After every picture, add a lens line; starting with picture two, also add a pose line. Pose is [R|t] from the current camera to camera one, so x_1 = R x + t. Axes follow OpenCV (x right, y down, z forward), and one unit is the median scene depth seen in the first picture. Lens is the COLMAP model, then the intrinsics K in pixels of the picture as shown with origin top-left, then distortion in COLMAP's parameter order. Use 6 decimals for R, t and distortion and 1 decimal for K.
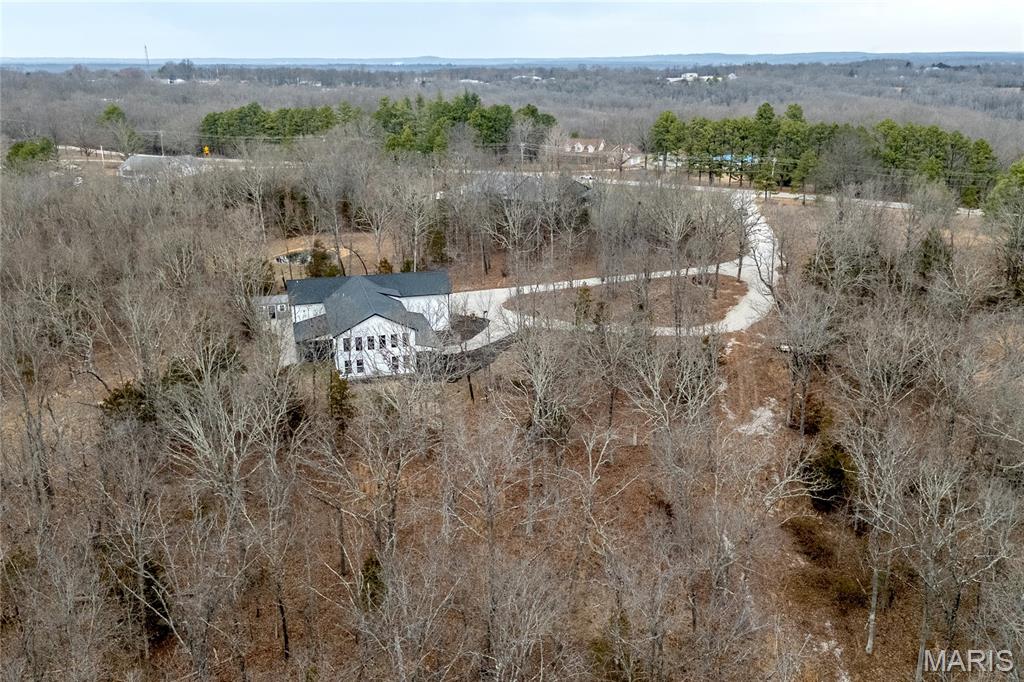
lens RADIAL K [[889.5, 0, 514.9], [0, 889.5, 352.1], [0, 0, 1]] dist [0.074352, -0.079378]
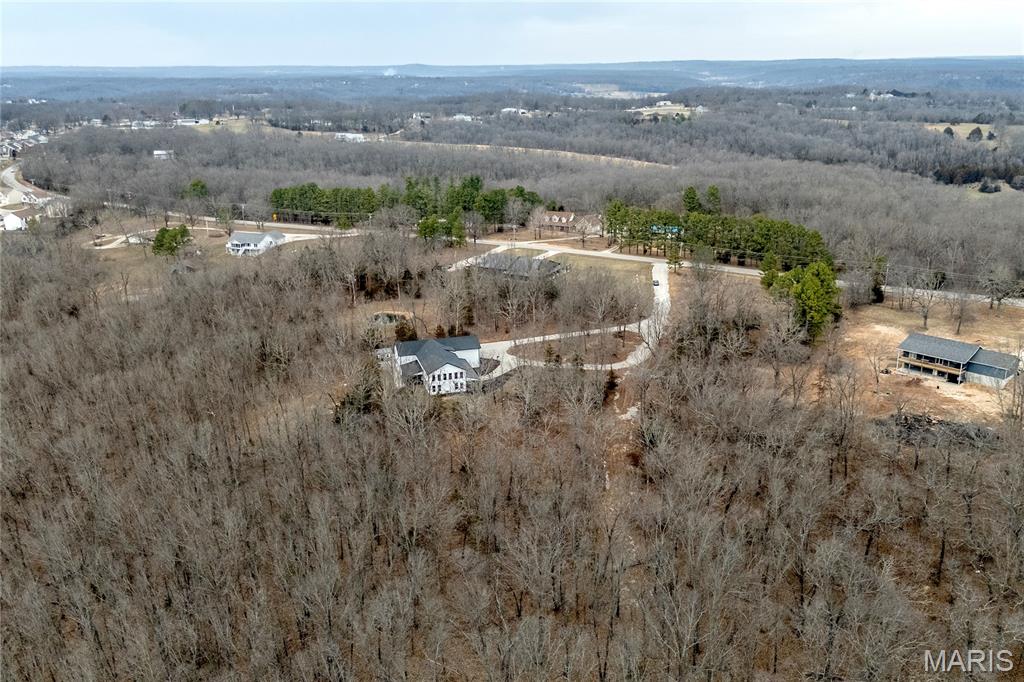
lens RADIAL K [[889.5, 0, 514.9], [0, 889.5, 352.1], [0, 0, 1]] dist [0.074352, -0.079378]
pose [[0.999888, -0.007575, 0.012897, -0.020814], [0.007618, 0.999966, -0.003284, -0.046239], [-0.012872, 0.003382, 0.999911, -0.822530]]
